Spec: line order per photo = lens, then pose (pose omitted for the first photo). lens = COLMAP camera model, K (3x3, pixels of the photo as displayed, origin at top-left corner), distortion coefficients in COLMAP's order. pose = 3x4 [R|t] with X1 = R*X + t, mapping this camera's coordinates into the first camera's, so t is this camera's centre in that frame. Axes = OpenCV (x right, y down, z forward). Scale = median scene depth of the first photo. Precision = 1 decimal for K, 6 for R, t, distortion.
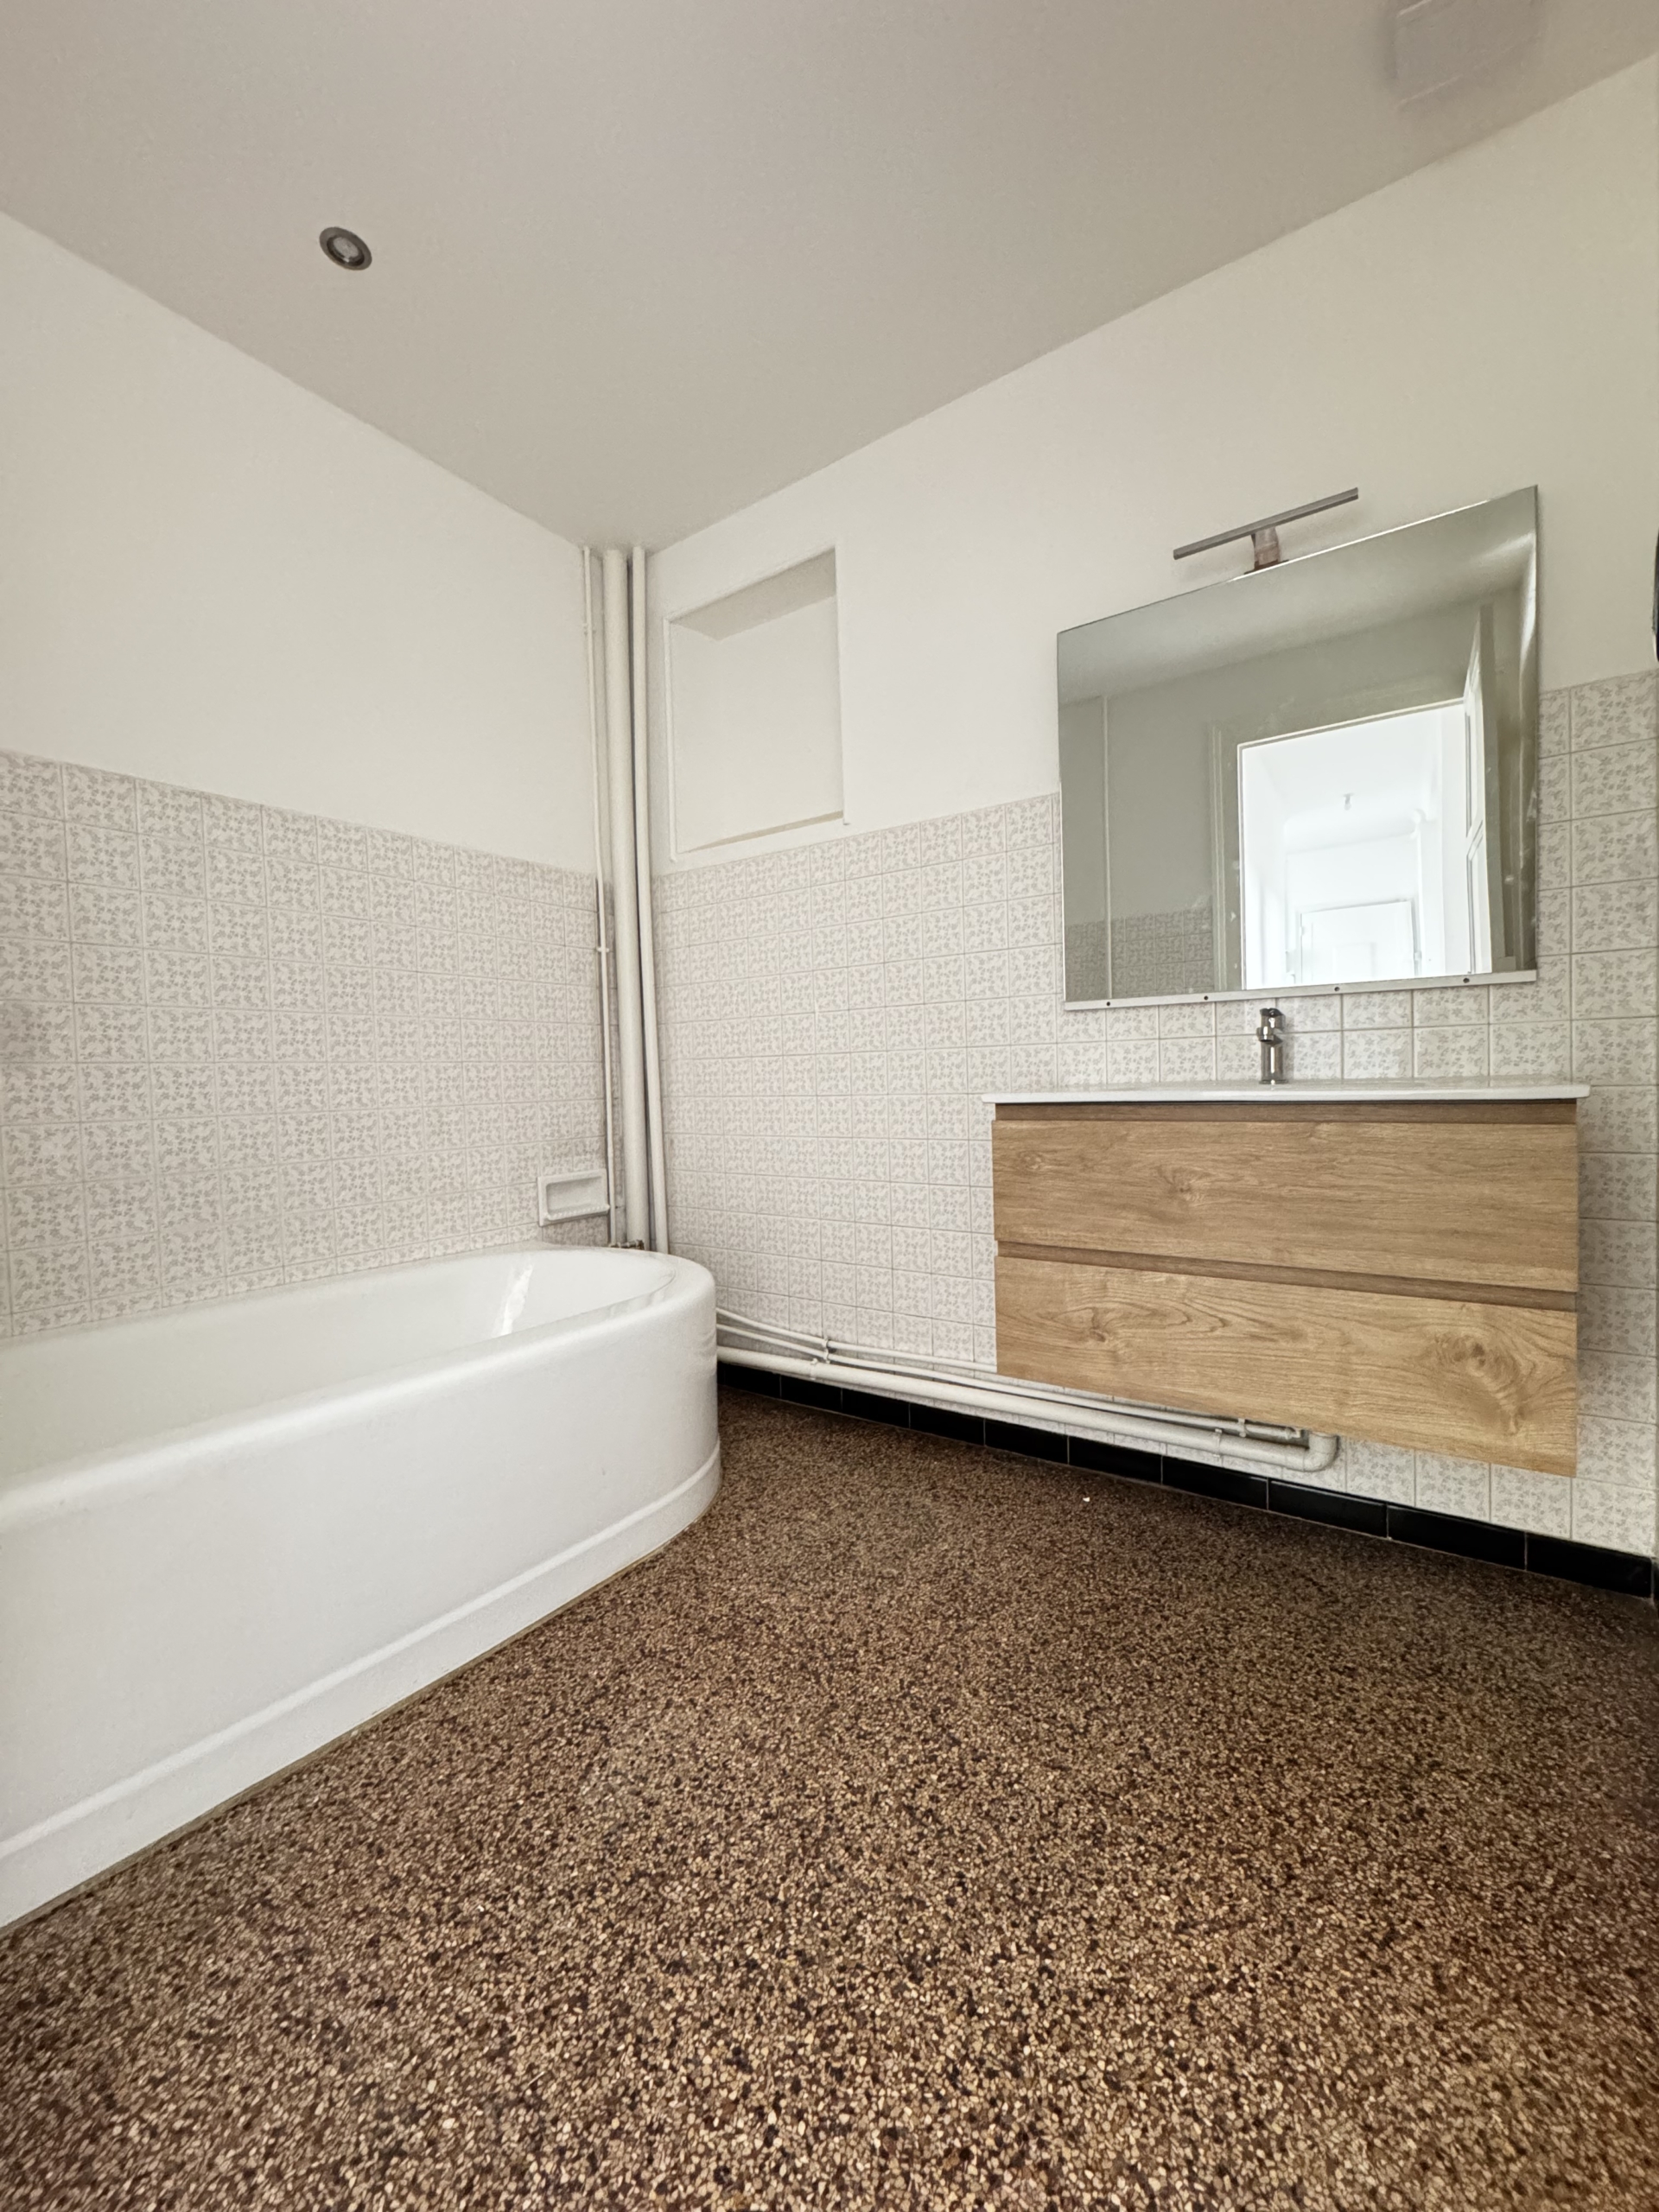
lens RADIAL K [[884.9, 0, 832.3], [0, 884.9, 1093.6], [0, 0, 1]] dist [-0.001690, -0.000161]
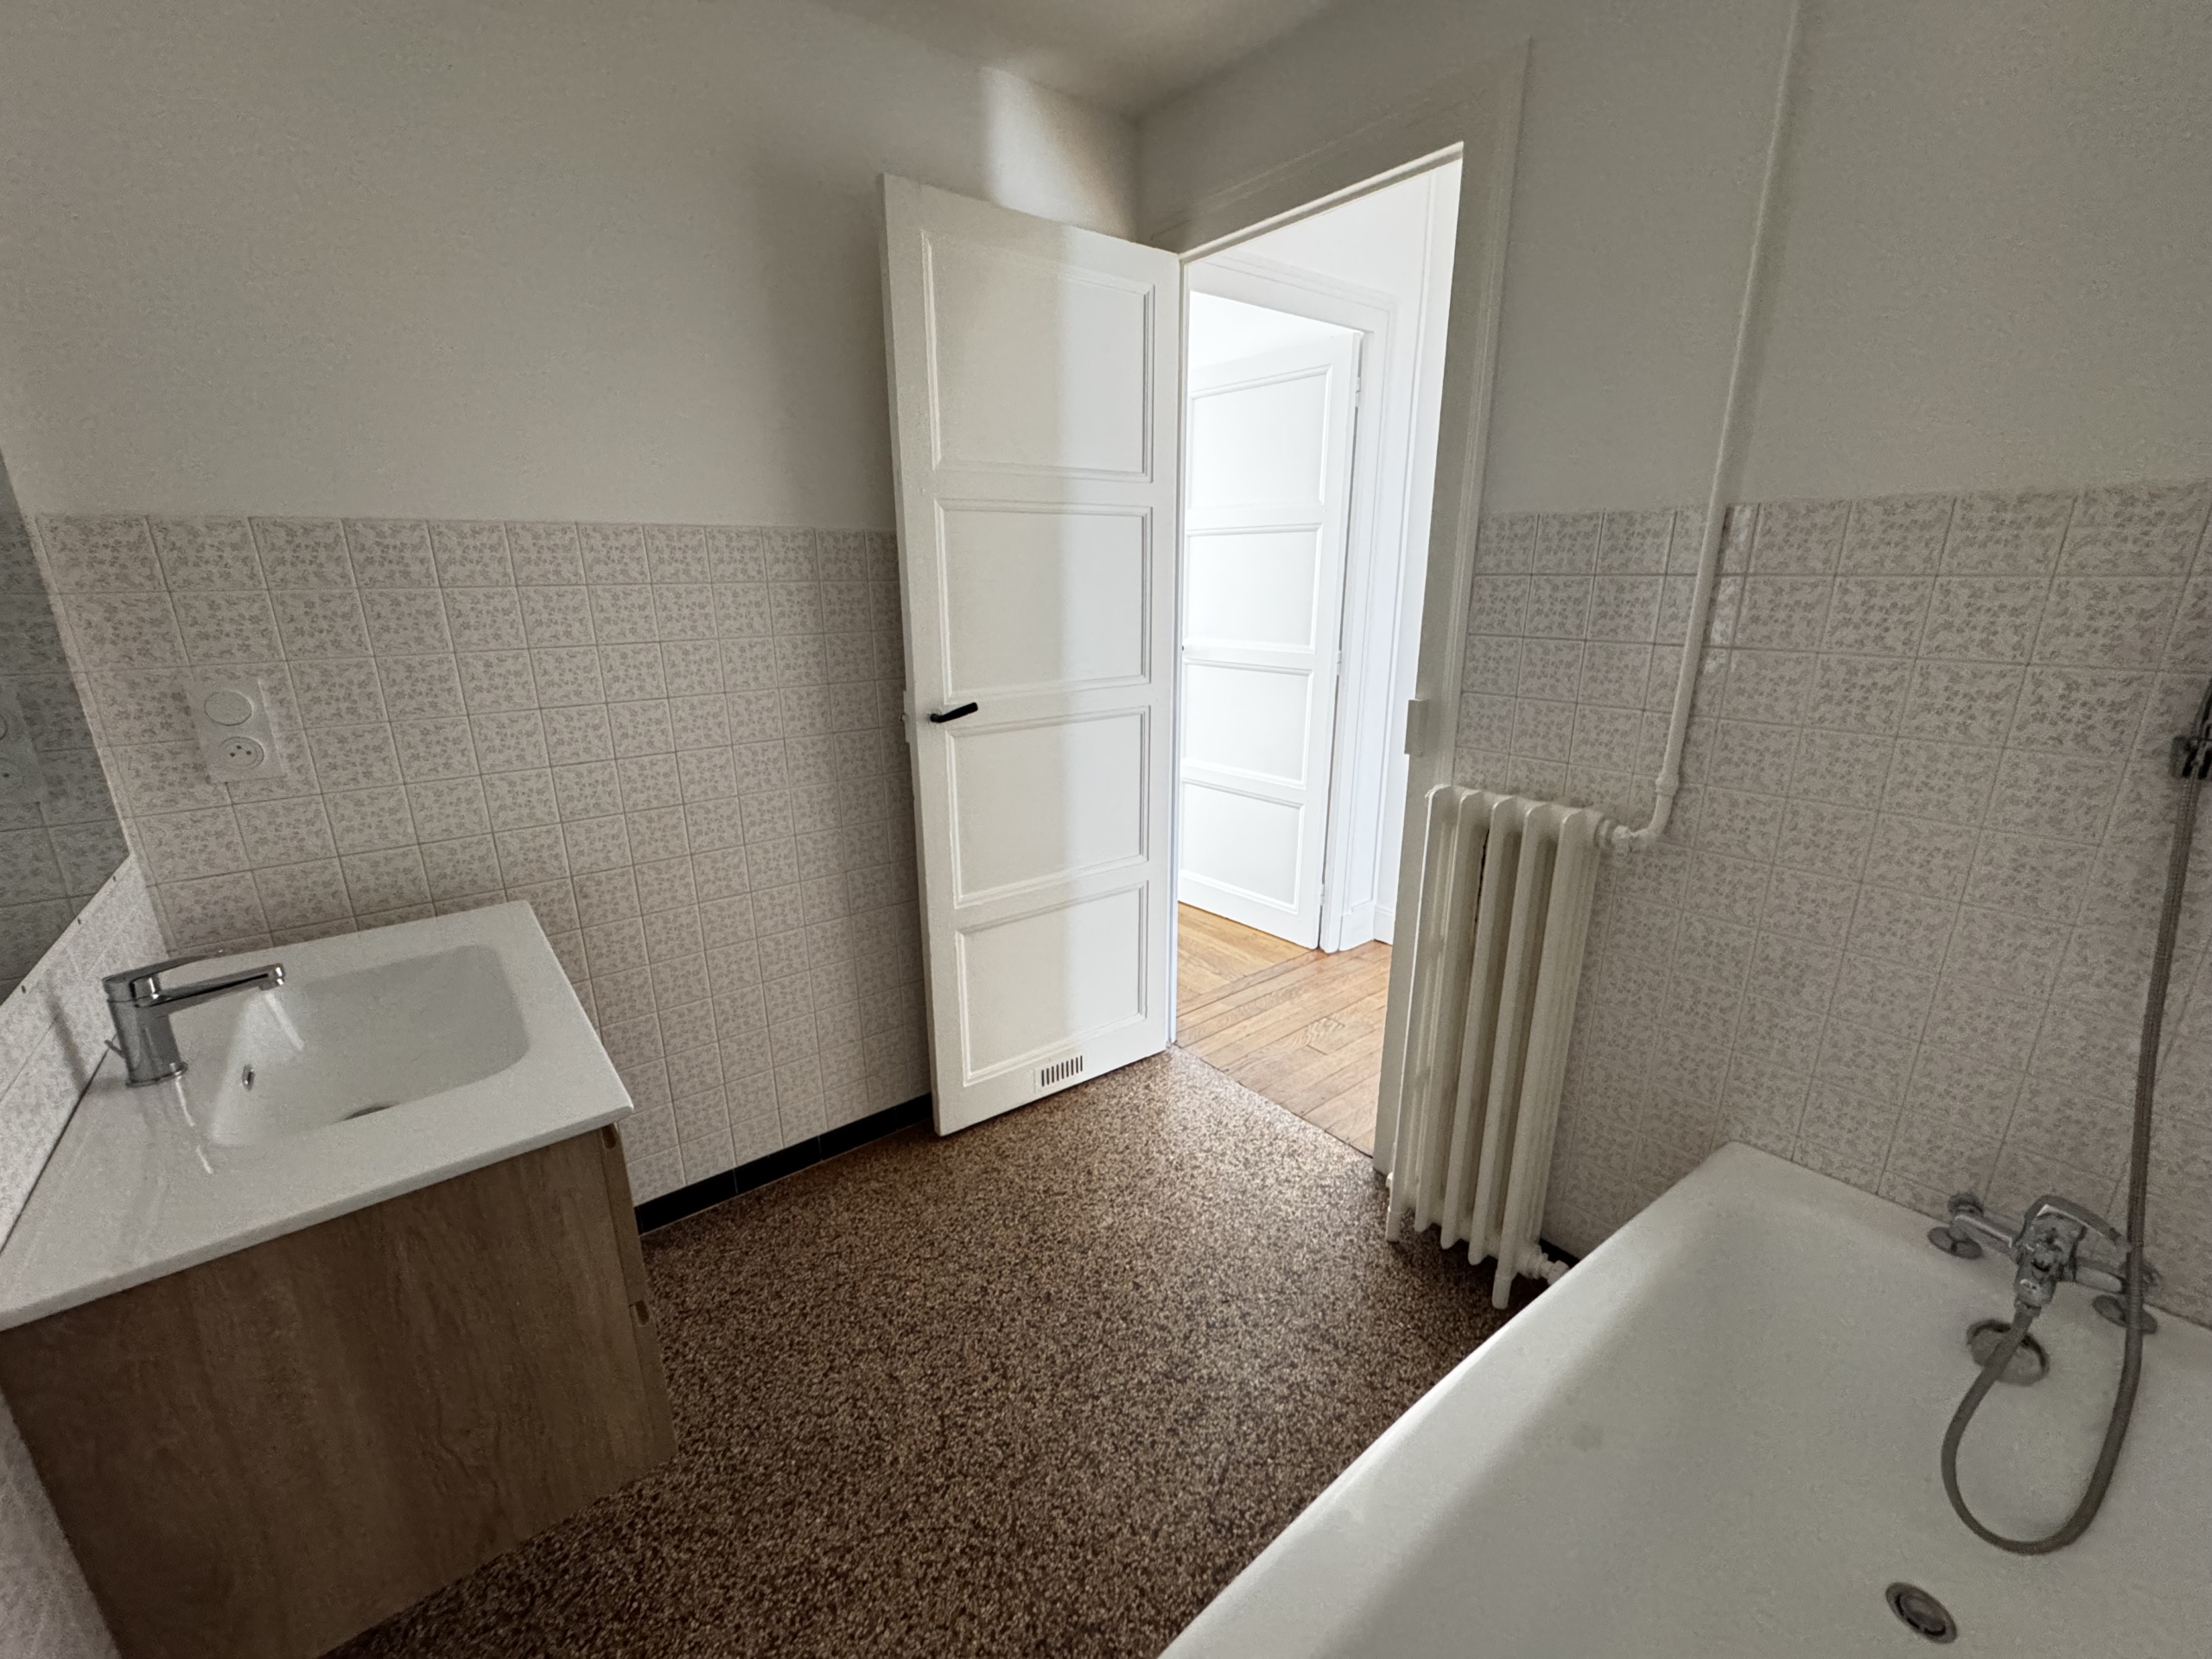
lens RADIAL K [[884.9, 0, 1106.8], [0, 884.9, 848.2], [0, 0, 1]] dist [-0.001690, -0.000161]
pose [[-0.958166, -0.049740, 0.281859, -0.471589], [0.039789, 0.952073, 0.303272, -0.506982], [-0.283435, 0.301800, -0.910264, 2.110327]]
